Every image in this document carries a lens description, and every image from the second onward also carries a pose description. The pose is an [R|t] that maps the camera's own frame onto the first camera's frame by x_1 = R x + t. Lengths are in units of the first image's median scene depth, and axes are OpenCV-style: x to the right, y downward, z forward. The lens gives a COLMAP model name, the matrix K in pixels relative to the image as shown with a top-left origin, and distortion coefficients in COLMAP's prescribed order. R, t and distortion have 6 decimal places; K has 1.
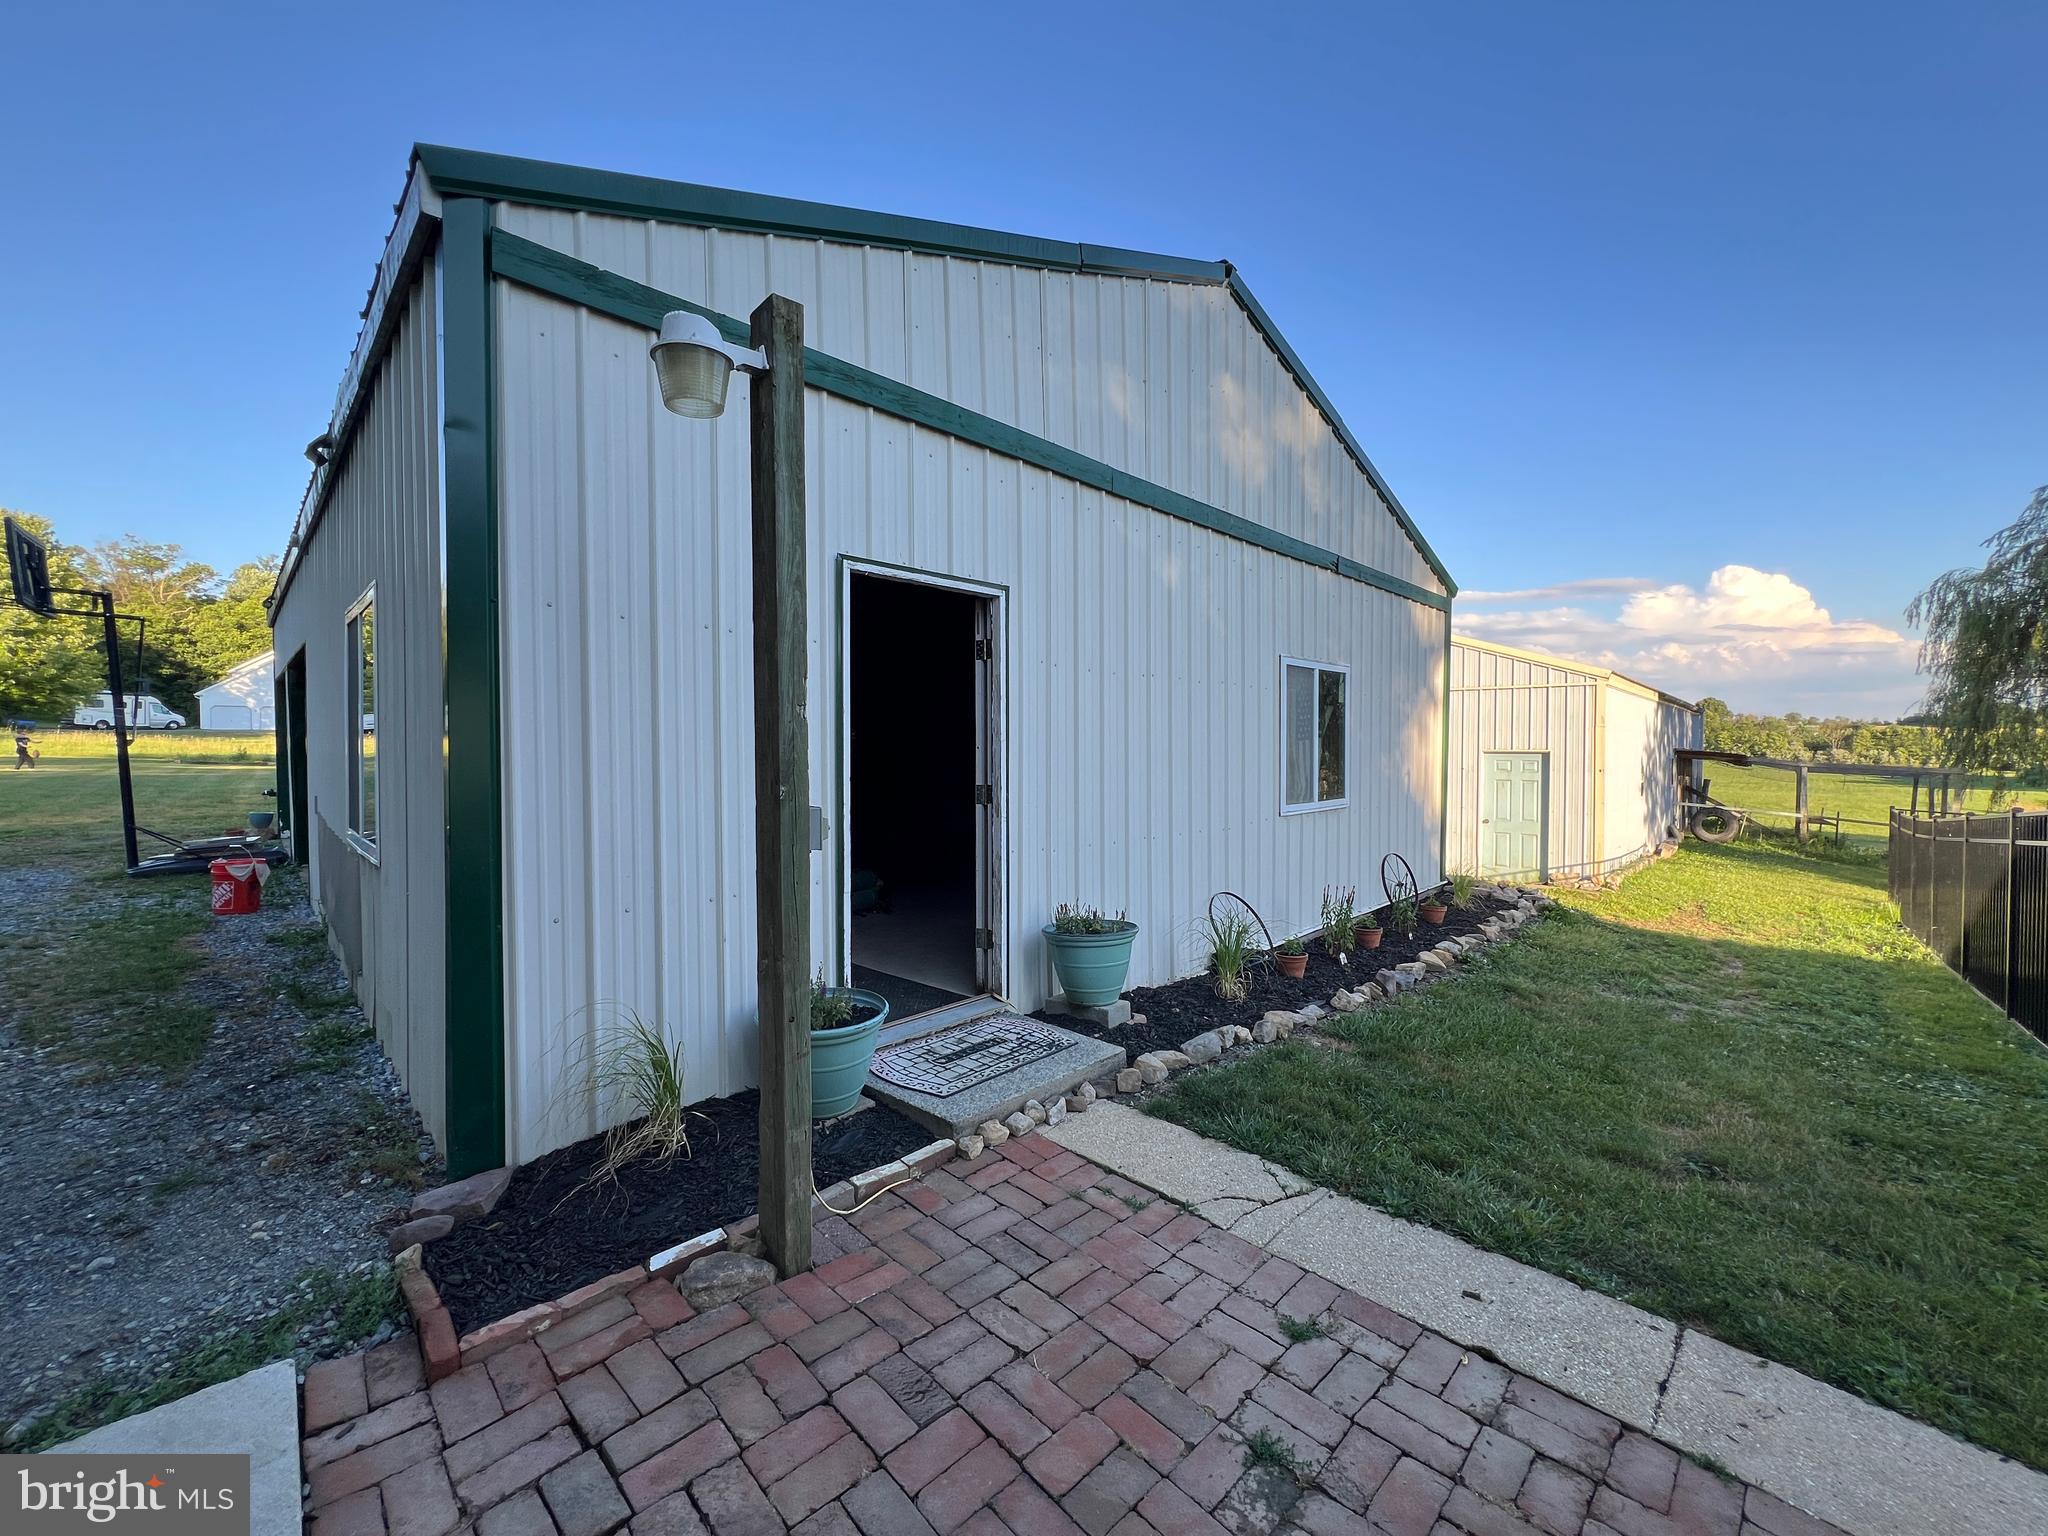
lens RADIAL K [[783.2, 0, 1024.0], [0, 783.2, 768.0], [0, 0, 1]] dist [-0.001299, -0.000331]
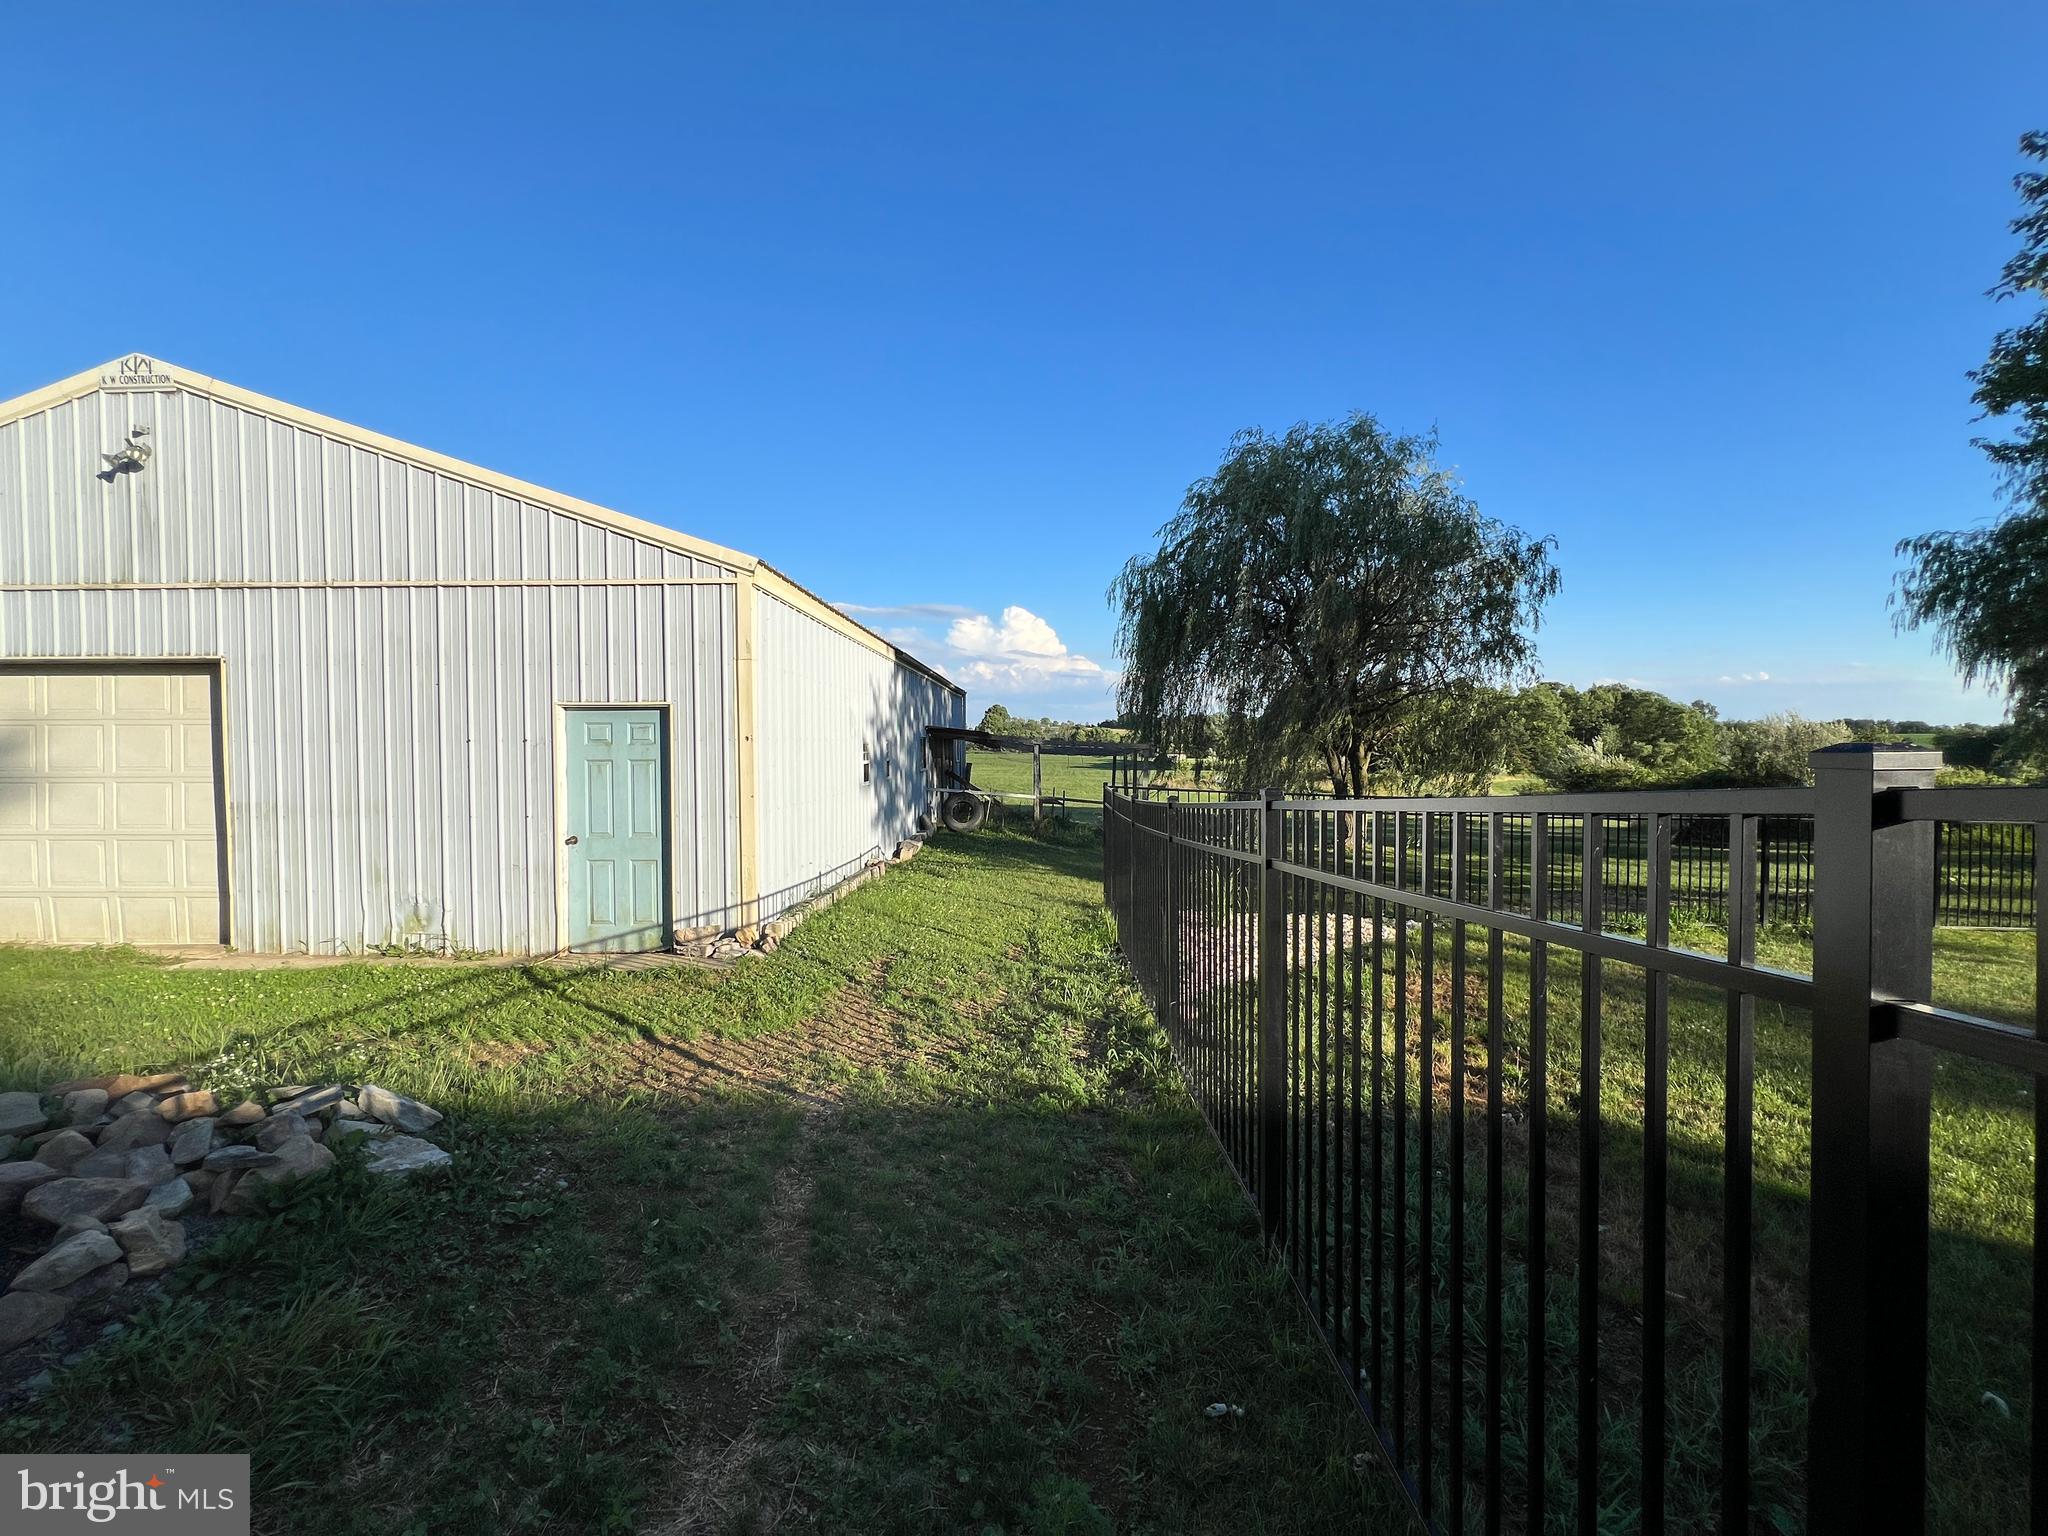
lens RADIAL K [[831.1, 0, 1024.0], [0, 831.1, 768.0], [0, 0, 1]] dist [-0.001224, -0.000098]
pose [[0.730373, -0.010763, 0.682964, 0.351737], [0.004778, 0.999932, 0.010649, 0.013038], [-0.683032, -0.004515, 0.730375, 0.319047]]
